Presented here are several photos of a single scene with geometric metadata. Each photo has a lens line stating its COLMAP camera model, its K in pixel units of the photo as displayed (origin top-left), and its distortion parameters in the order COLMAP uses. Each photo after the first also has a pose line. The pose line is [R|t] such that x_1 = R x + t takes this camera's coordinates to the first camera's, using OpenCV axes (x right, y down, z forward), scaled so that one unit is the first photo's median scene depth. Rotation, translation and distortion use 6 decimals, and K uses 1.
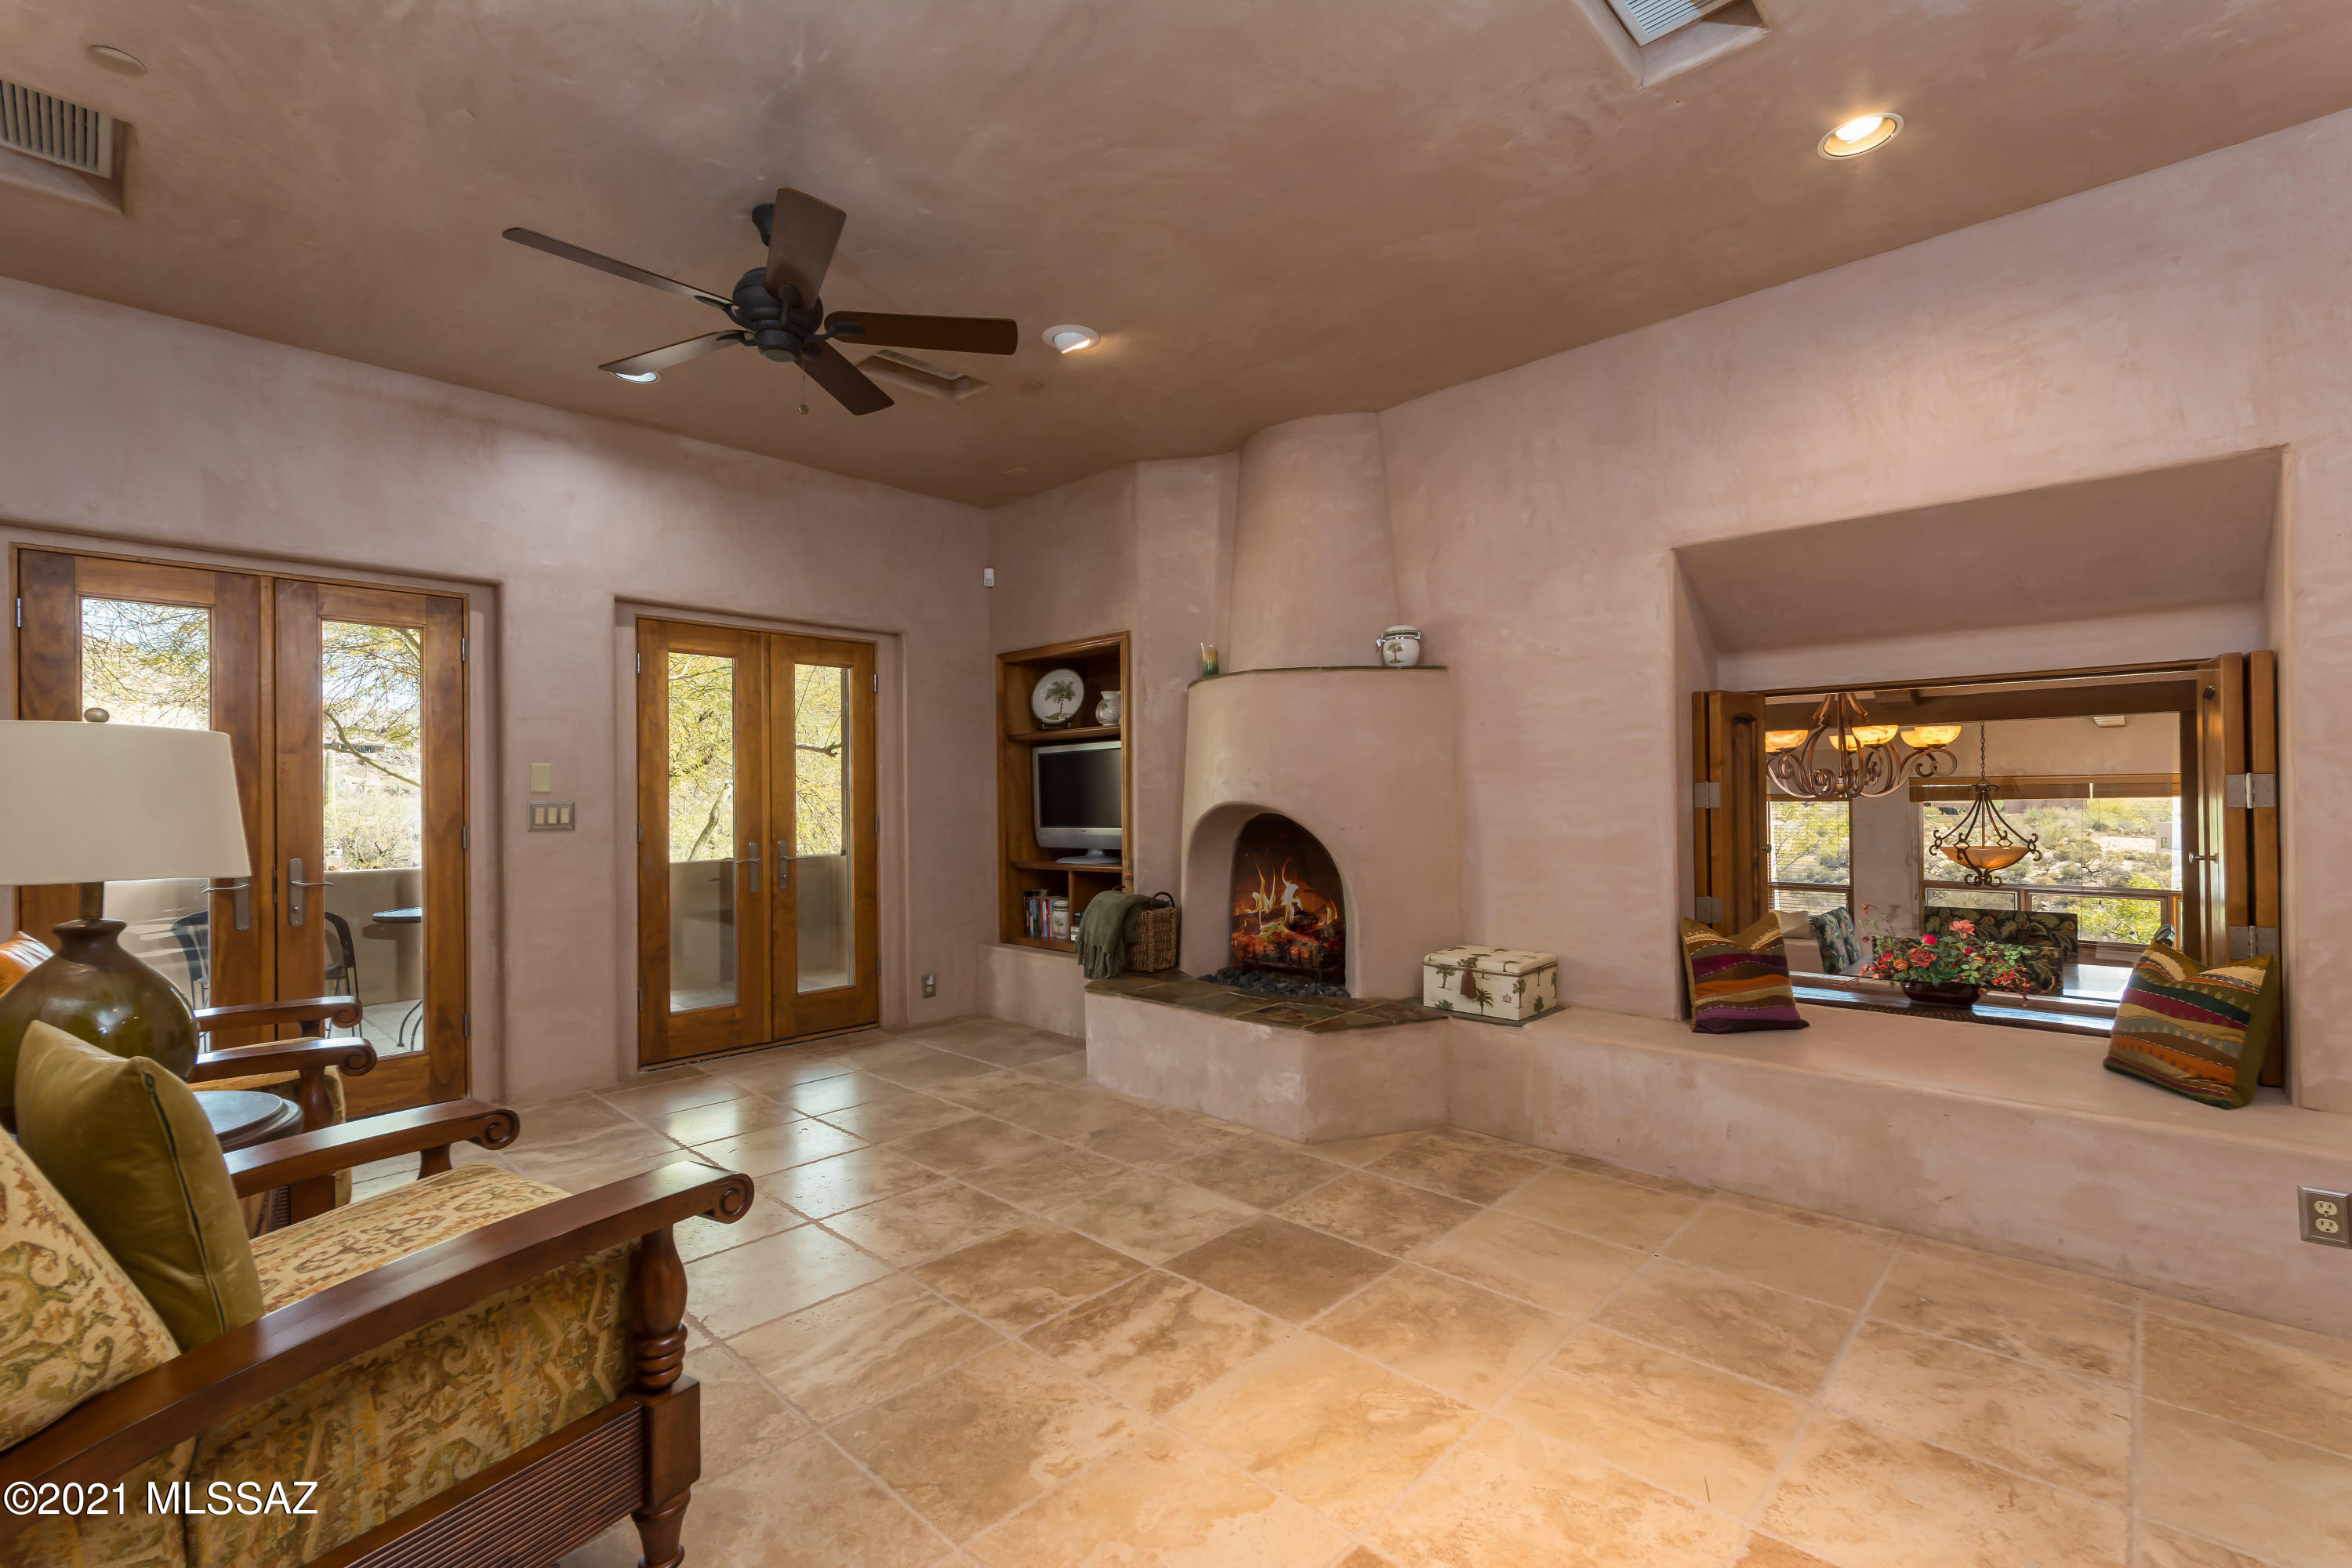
lens RADIAL K [[1022.0, 0, 1176.3], [0, 1022.0, 793.1], [0, 0, 1]] dist [-0.005072, 0.003939]
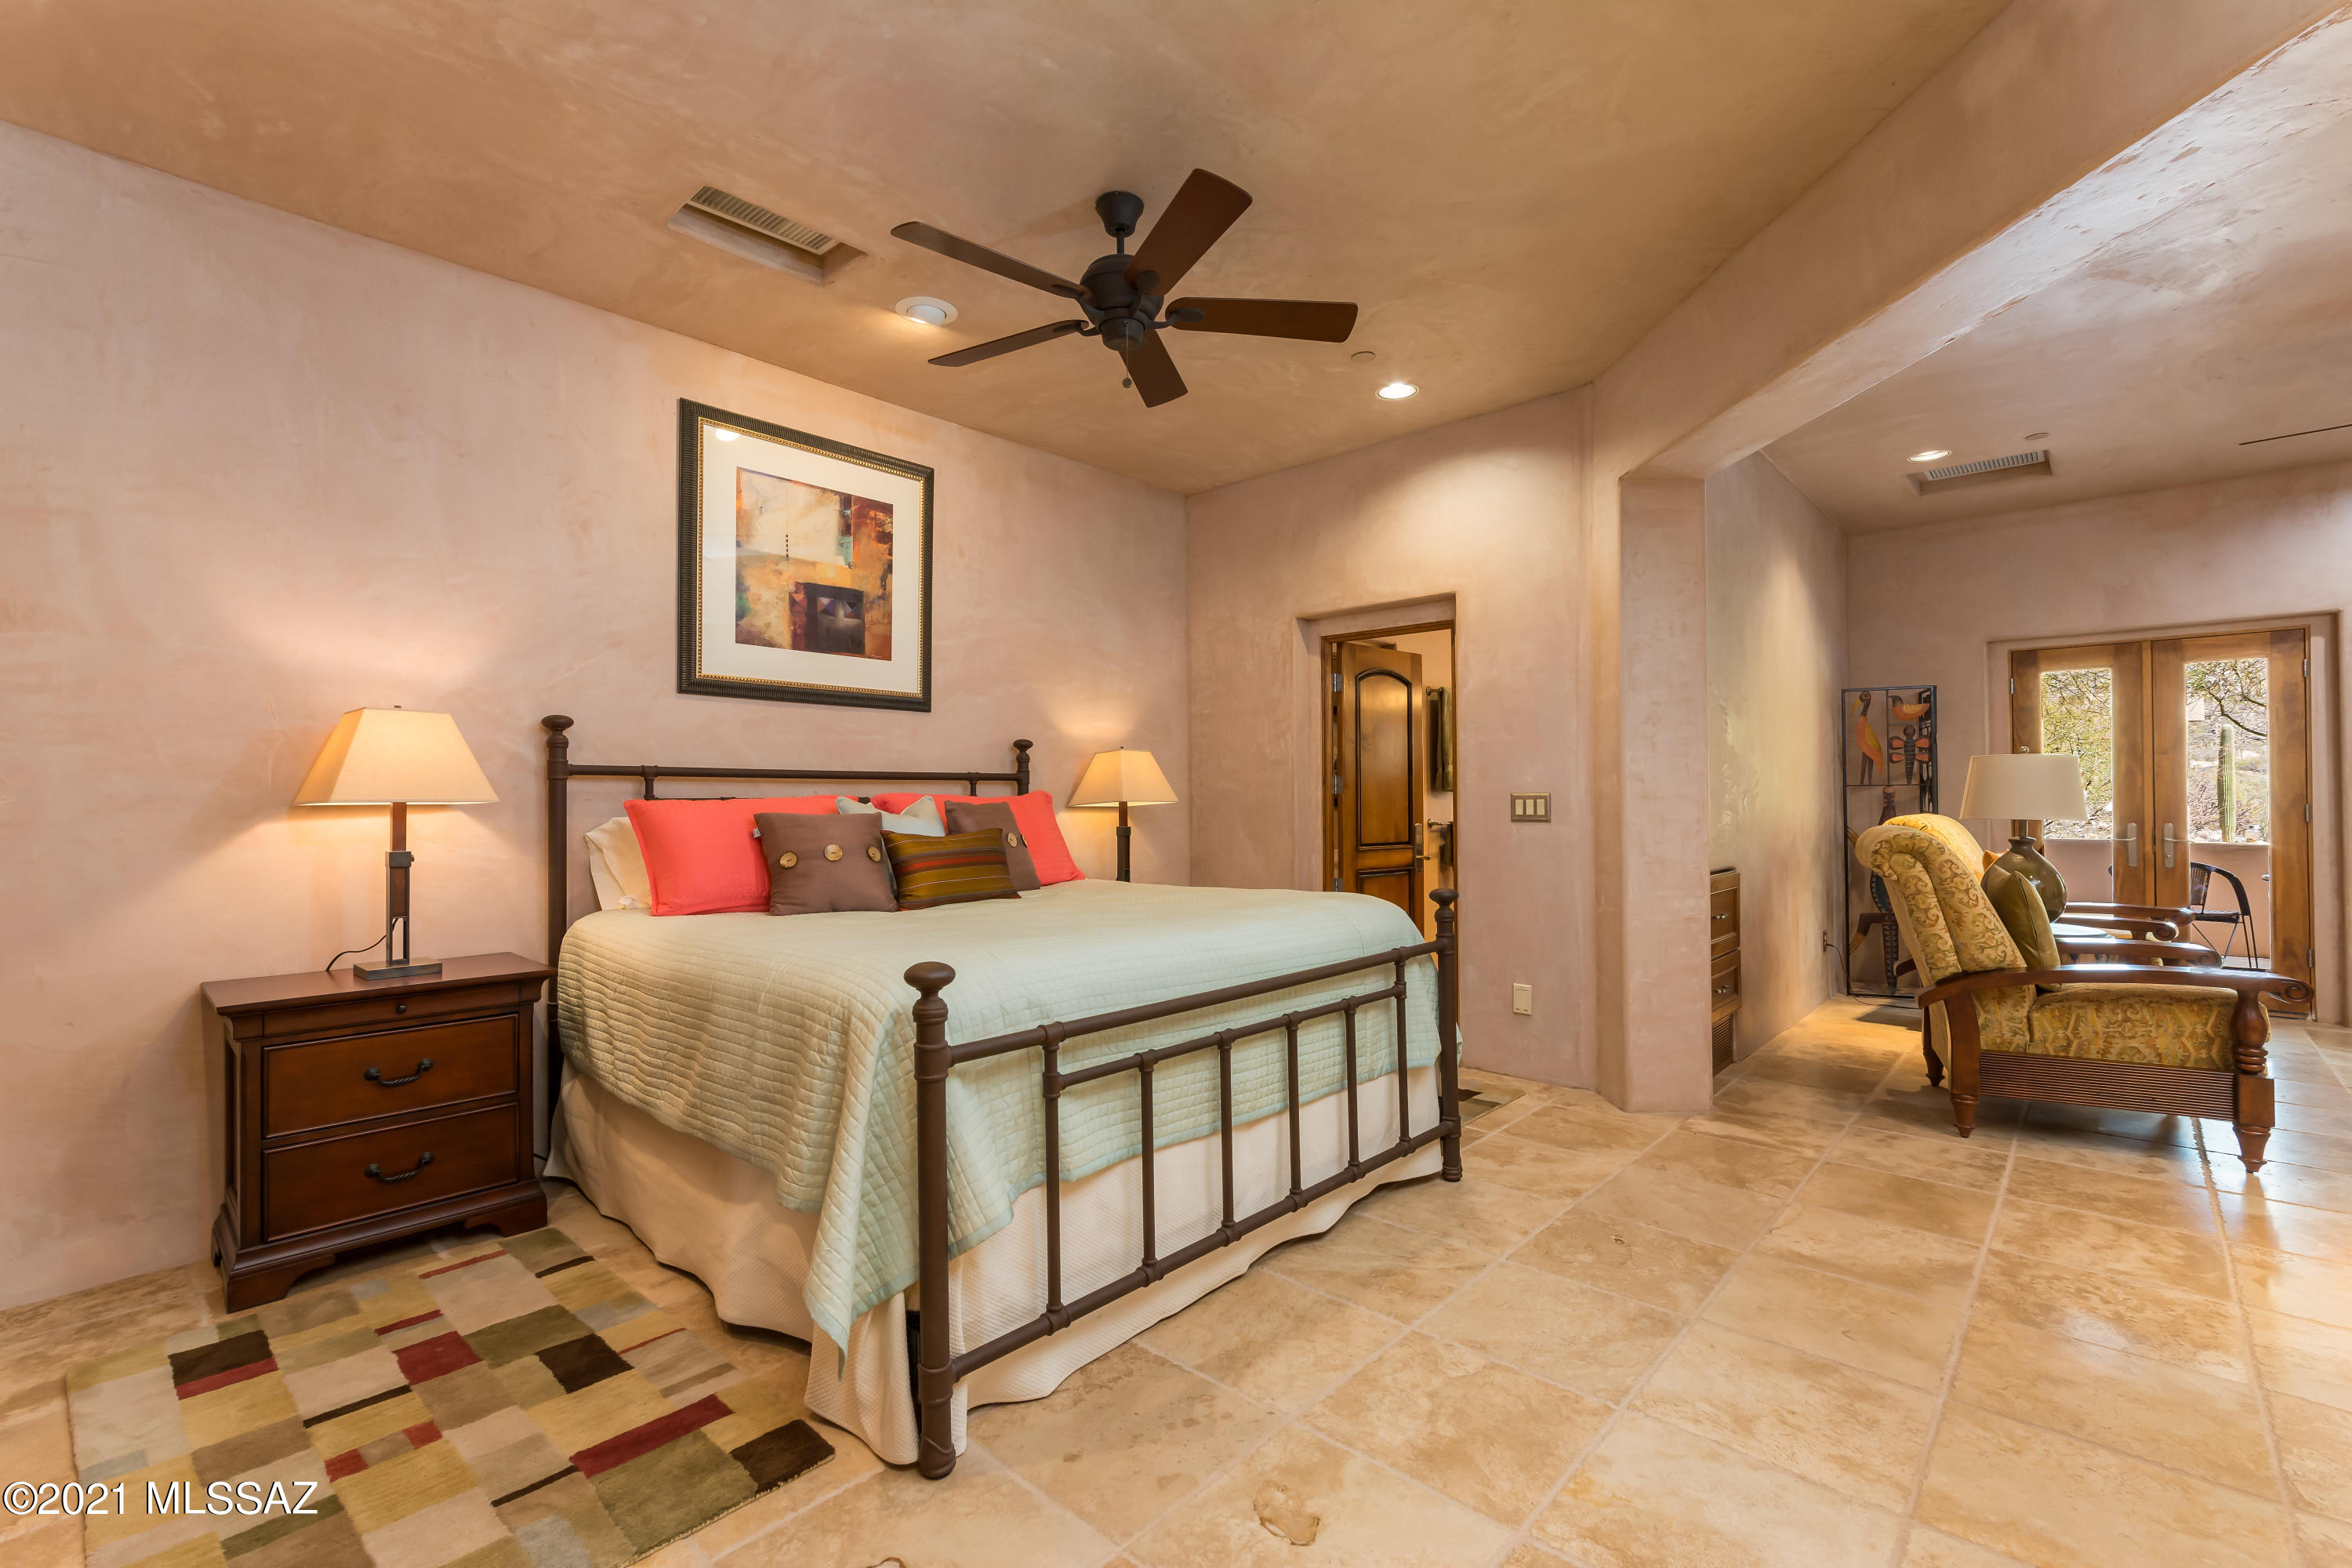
lens RADIAL K [[1022.0, 0, 1176.3], [0, 1022.0, 793.1], [0, 0, 1]] dist [-0.005072, 0.003939]
pose [[0.010940, 0.004574, -0.999930, 0.721564], [0.012383, 0.999912, 0.004709, -0.005980], [0.999863, -0.012434, 0.010883, -0.553905]]
